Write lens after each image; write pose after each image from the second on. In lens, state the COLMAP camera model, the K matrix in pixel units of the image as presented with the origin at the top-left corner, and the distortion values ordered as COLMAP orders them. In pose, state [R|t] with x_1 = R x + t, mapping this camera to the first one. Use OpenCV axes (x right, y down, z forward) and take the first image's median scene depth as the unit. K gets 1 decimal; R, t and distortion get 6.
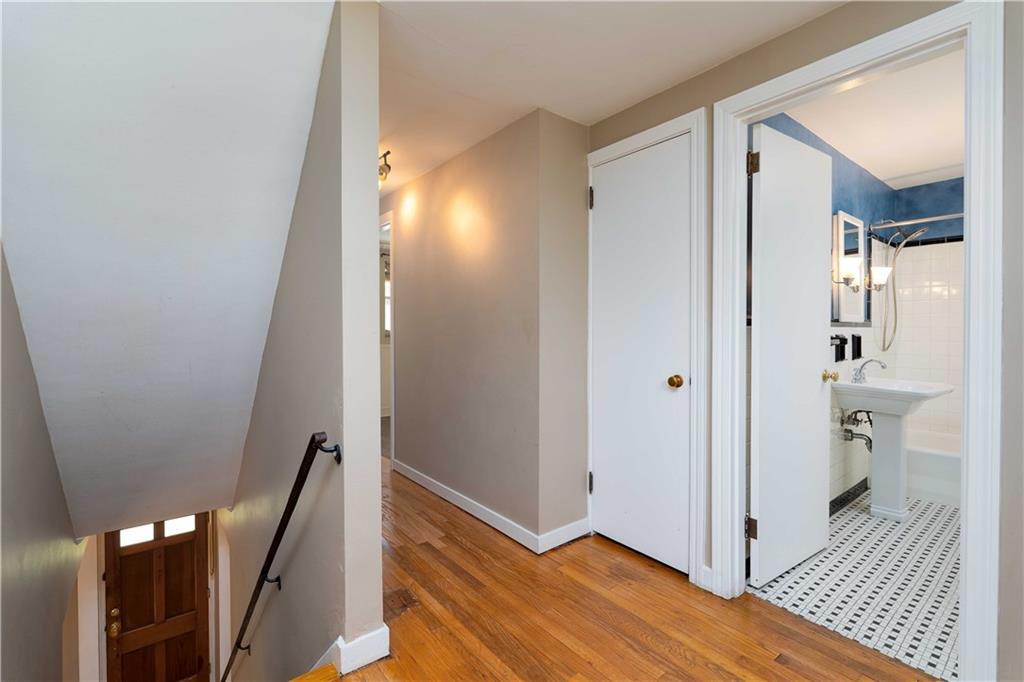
lens RADIAL K [[457.7, 0, 516.5], [0, 457.7, 335.0], [0, 0, 1]] dist [-0.004898, -0.000180]
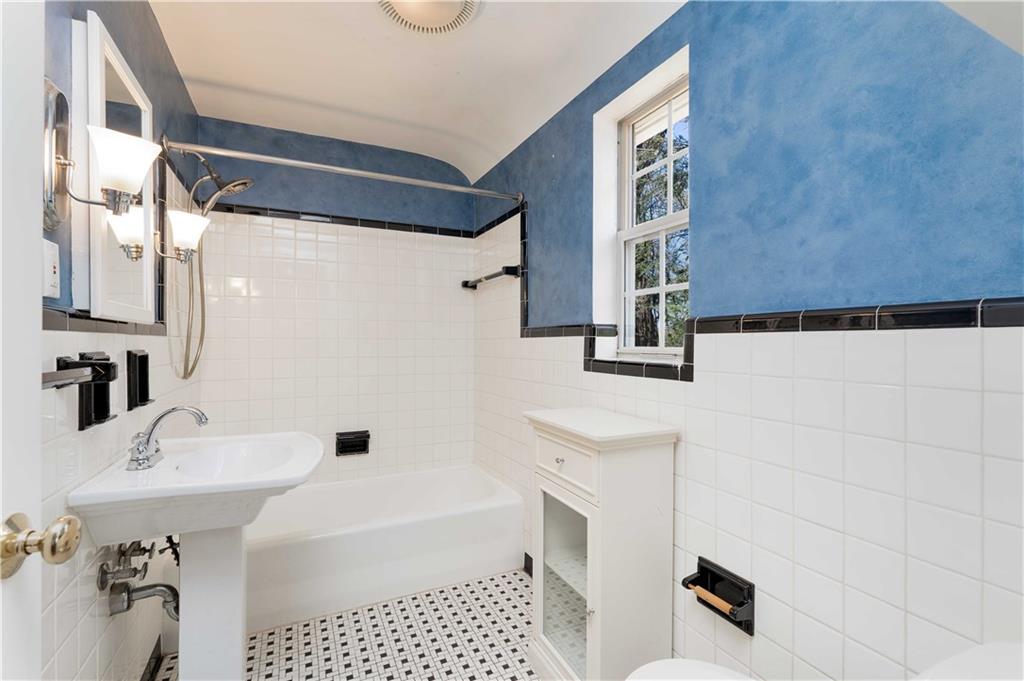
lens RADIAL K [[457.7, 0, 516.4], [0, 457.7, 342.2], [0, 0, 1]] dist [-0.004898, -0.000180]
pose [[0.221920, 0.000200, 0.975065, 0.410305], [0.008597, 0.999961, -0.002162, -0.005900], [-0.975027, 0.008863, 0.221909, 0.564839]]
